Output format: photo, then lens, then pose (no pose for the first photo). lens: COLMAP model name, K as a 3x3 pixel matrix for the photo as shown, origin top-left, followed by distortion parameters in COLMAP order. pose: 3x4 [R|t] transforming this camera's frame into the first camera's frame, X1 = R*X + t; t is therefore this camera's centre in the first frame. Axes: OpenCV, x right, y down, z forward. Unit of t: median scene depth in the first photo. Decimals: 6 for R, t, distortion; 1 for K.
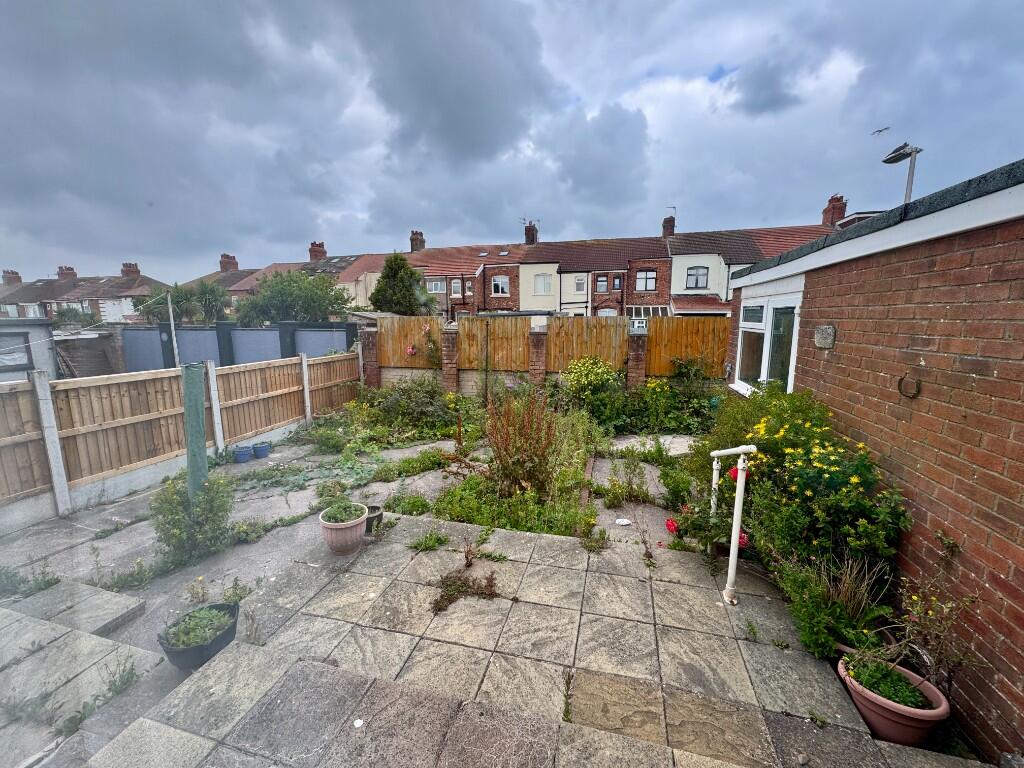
lens RADIAL K [[406.1, 0, 509.4], [0, 406.1, 382.4], [0, 0, 1]] dist [-0.000409, 0.000006]
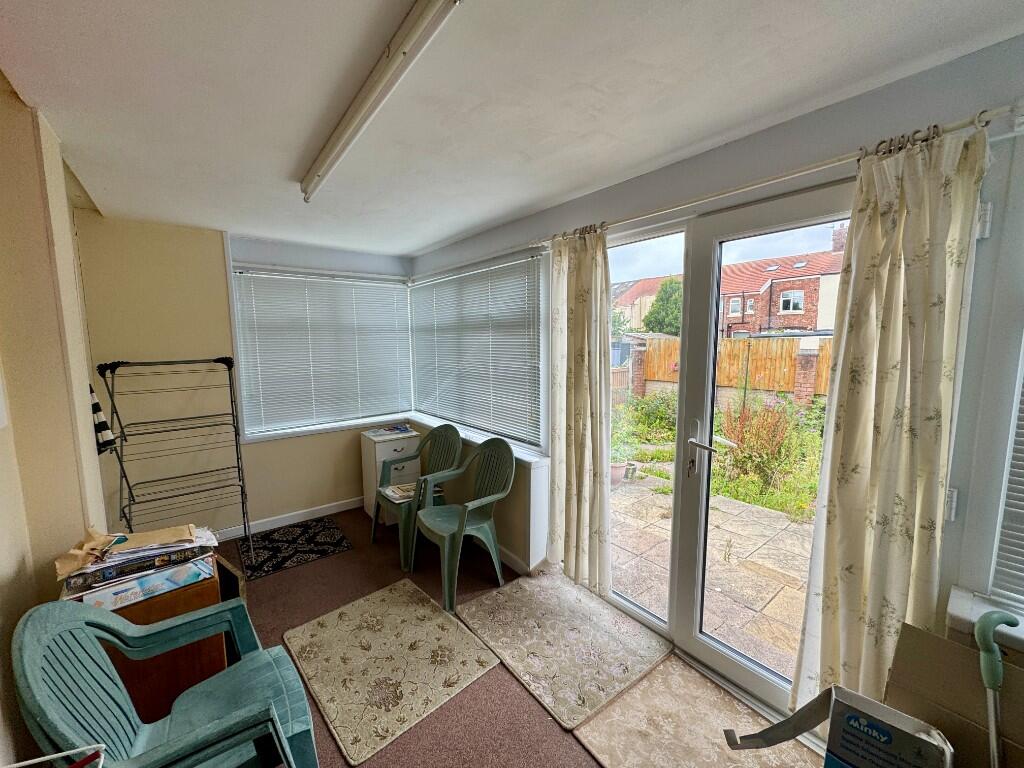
lens RADIAL K [[391.5, 0, 515.1], [0, 391.5, 380.9], [0, 0, 1]] dist [-0.000244, -0.000005]
pose [[0.802726, 0.063201, -0.592989, 0.057939], [-0.091657, 0.995629, -0.017961, 0.021829], [0.589262, 0.068769, 0.805010, -0.158339]]
